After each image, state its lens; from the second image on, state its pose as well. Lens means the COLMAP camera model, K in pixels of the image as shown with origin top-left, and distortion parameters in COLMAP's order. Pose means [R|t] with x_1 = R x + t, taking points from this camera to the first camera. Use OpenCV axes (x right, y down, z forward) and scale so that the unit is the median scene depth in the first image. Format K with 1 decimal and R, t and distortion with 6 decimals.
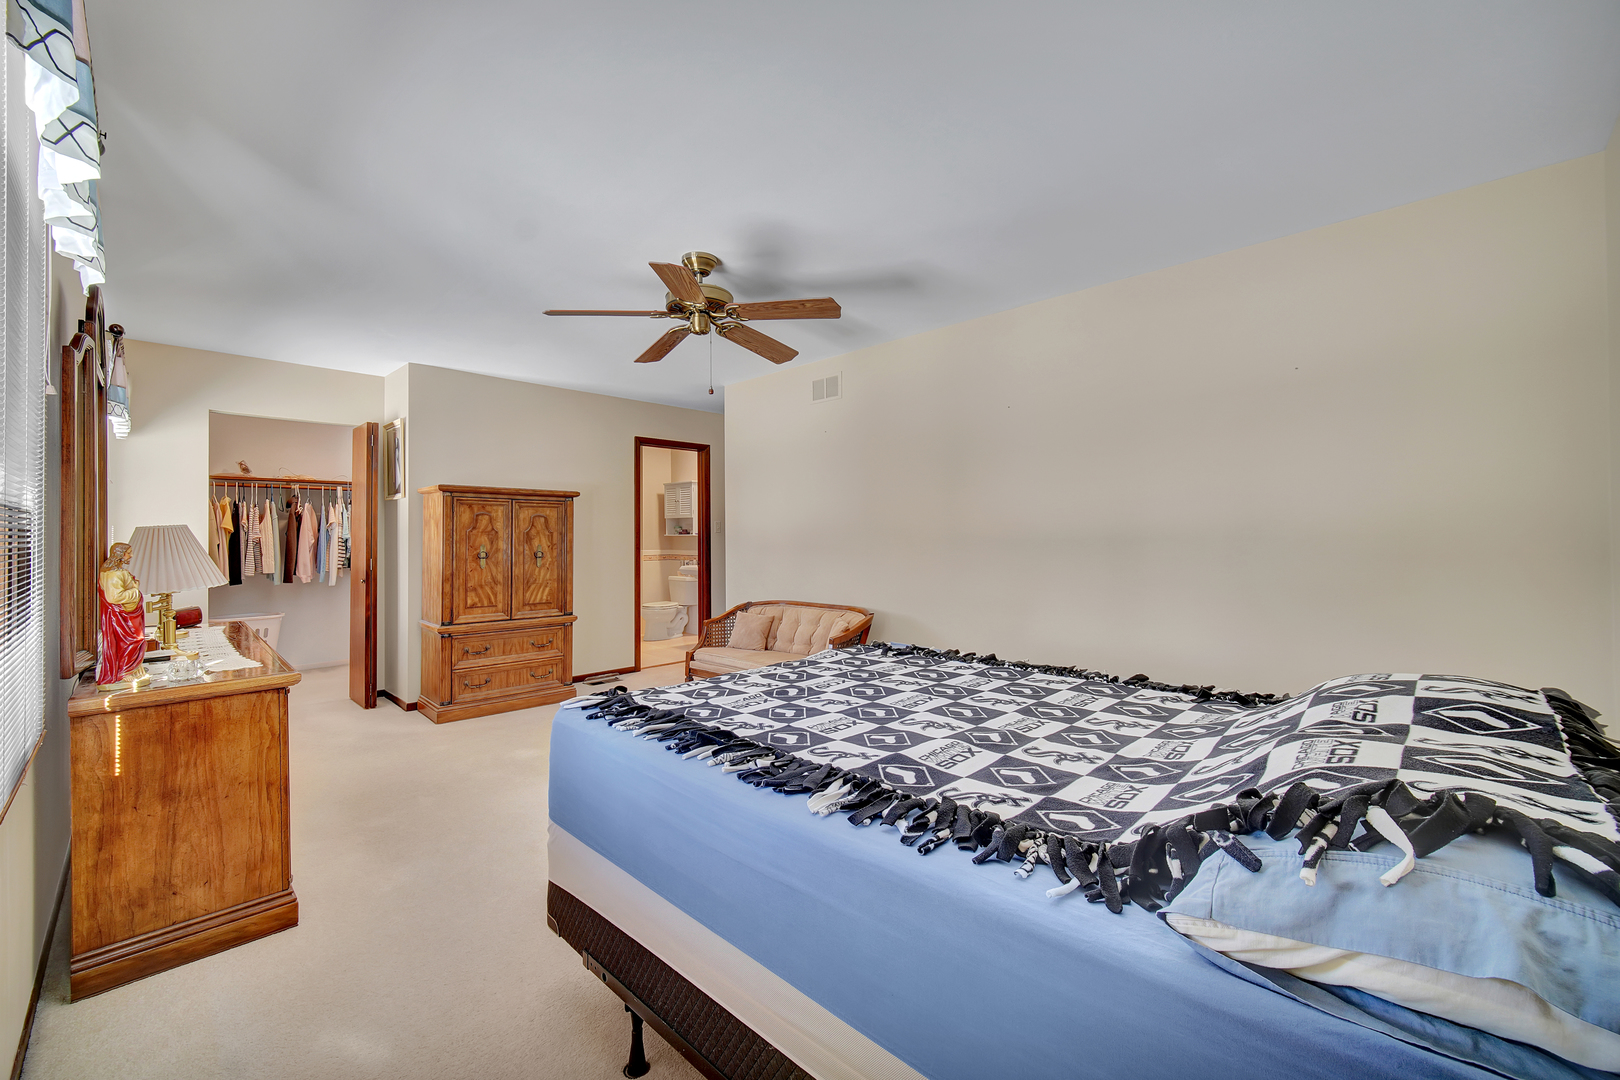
lens RADIAL K [[658.6, 0, 802.3], [0, 658.6, 530.1], [0, 0, 1]] dist [-0.004648, -0.000947]
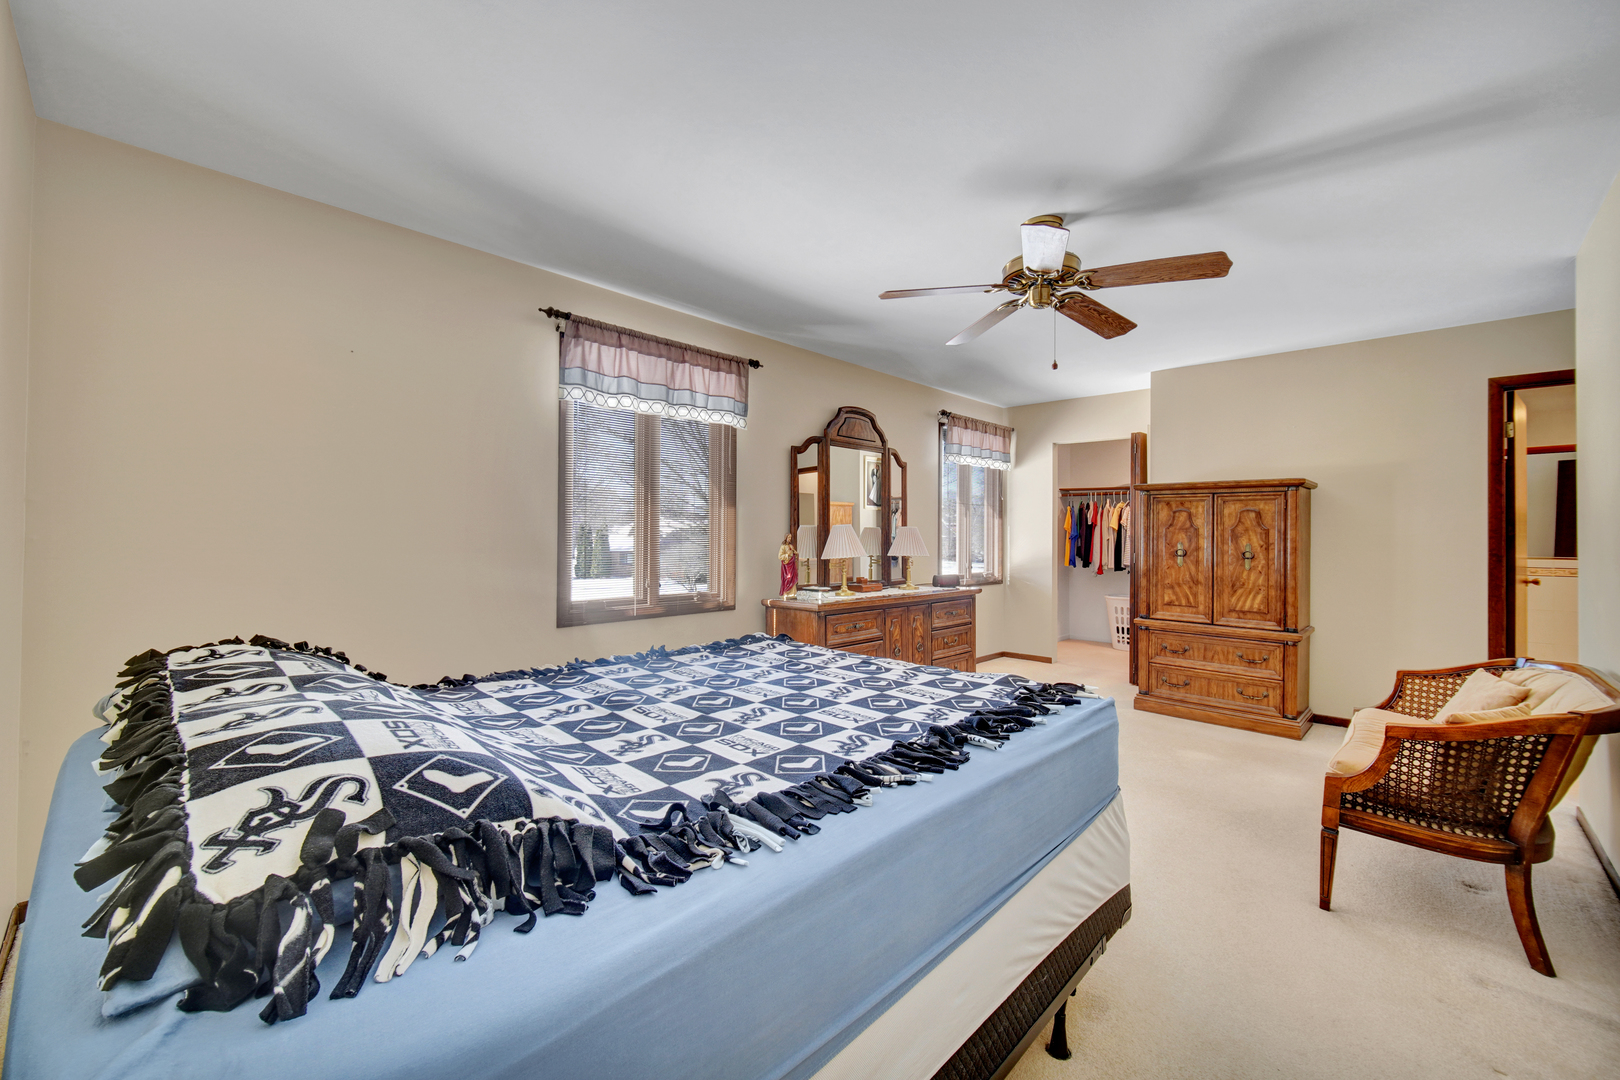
lens RADIAL K [[658.6, 0, 802.7], [0, 658.6, 538.7], [0, 0, 1]] dist [-0.004648, -0.000947]
pose [[-0.002231, 0.007411, -0.999970, 0.484880], [-0.002216, 0.999970, 0.007416, 0.010629], [0.999995, 0.002232, -0.002214, 0.433855]]
